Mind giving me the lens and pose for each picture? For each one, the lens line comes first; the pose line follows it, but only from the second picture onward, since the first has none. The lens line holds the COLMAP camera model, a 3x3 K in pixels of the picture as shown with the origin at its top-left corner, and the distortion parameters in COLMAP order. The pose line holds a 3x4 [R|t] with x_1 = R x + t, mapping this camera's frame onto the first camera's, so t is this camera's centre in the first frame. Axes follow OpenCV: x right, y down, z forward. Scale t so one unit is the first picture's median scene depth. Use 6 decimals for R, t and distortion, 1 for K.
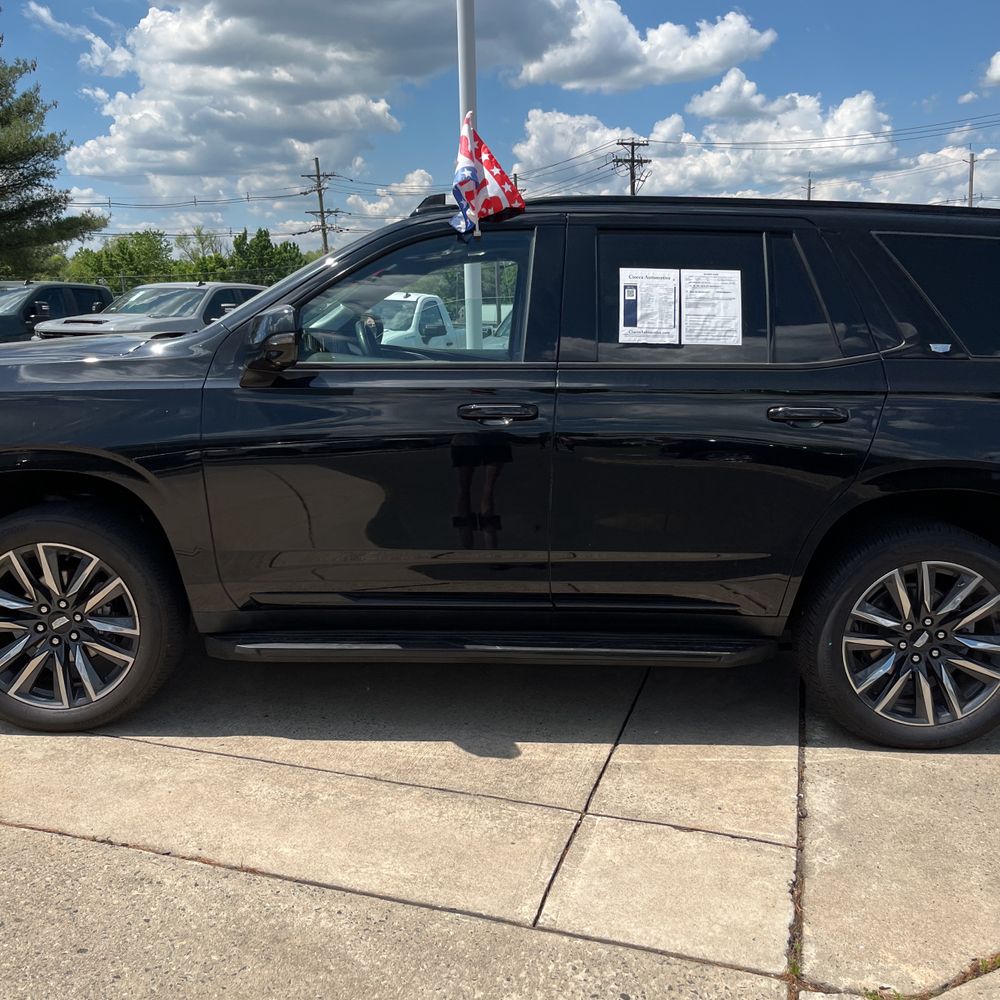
lens RADIAL K [[1008.3, 0, 497.8], [0, 1008.3, 510.2], [0, 0, 1]] dist [0.063942, -0.081754]
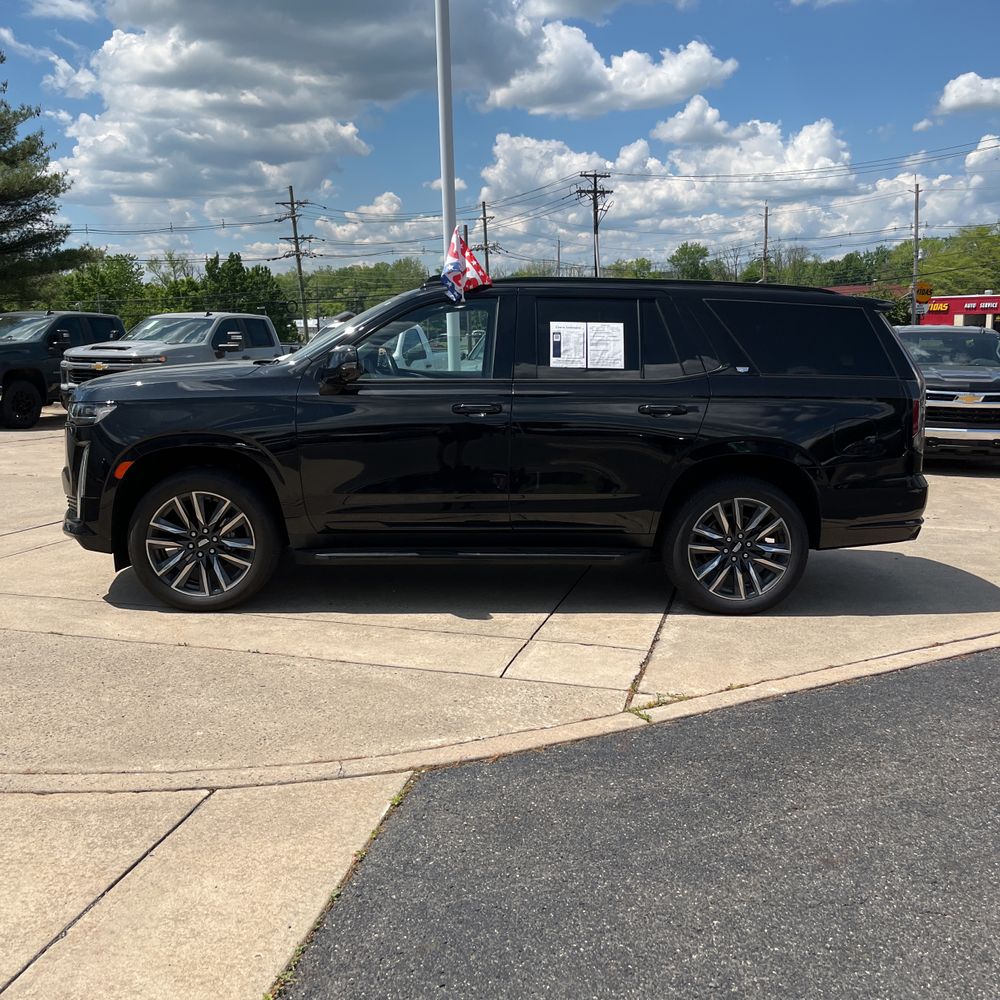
lens RADIAL K [[1009.6, 0, 508.3], [0, 1009.6, 497.4], [0, 0, 1]] dist [0.084291, -0.125451]
pose [[0.999218, -0.008880, 0.038528, -0.013071], [0.010149, 0.999408, -0.032864, 0.096941], [-0.038213, 0.033229, 0.998717, -0.615361]]
